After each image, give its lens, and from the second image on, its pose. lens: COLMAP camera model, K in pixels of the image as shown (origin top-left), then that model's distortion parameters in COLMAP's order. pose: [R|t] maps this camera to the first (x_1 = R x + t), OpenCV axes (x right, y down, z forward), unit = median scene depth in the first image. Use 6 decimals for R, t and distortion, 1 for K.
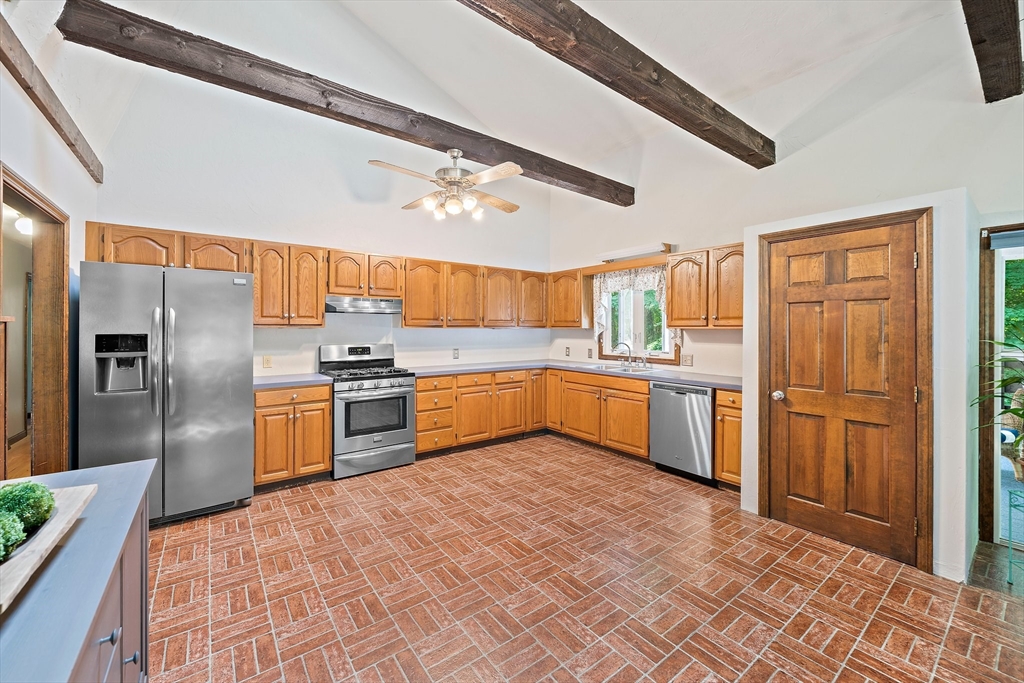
lens RADIAL K [[403.5, 0, 516.6], [0, 403.5, 328.3], [0, 0, 1]] dist [-0.000507, -0.000045]
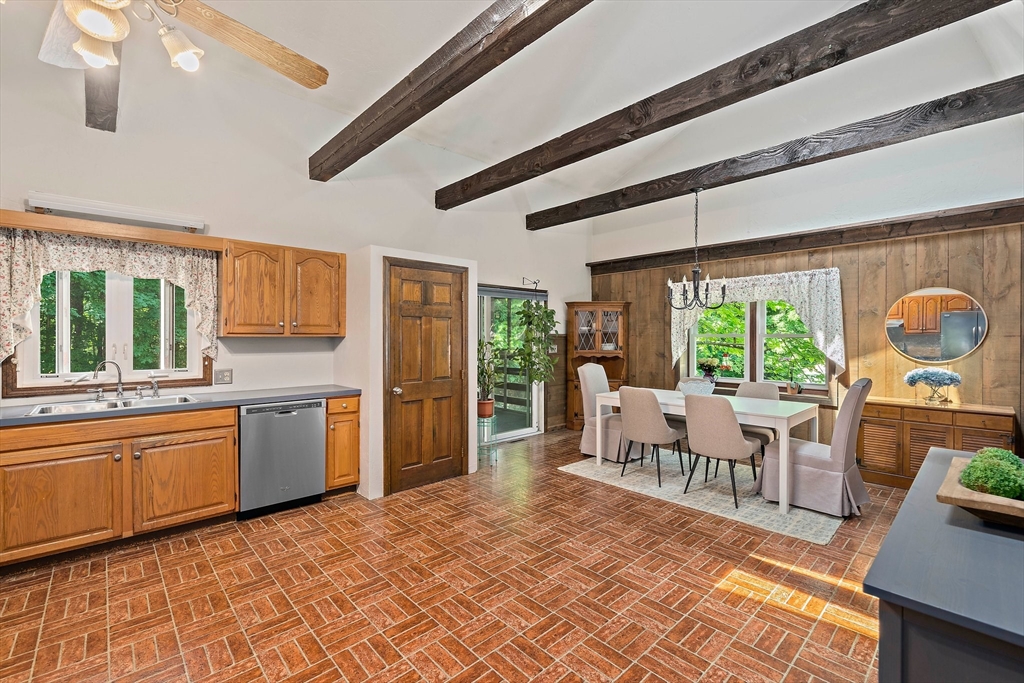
lens RADIAL K [[445.2, 0, 517.3], [0, 445.2, 338.6], [0, 0, 1]] dist [-0.001646, -0.000278]
pose [[-0.101782, -0.010703, 0.994749, -0.641764], [-0.001668, 0.999943, 0.010588, -0.007100], [-0.994805, -0.000581, -0.101794, 0.672638]]
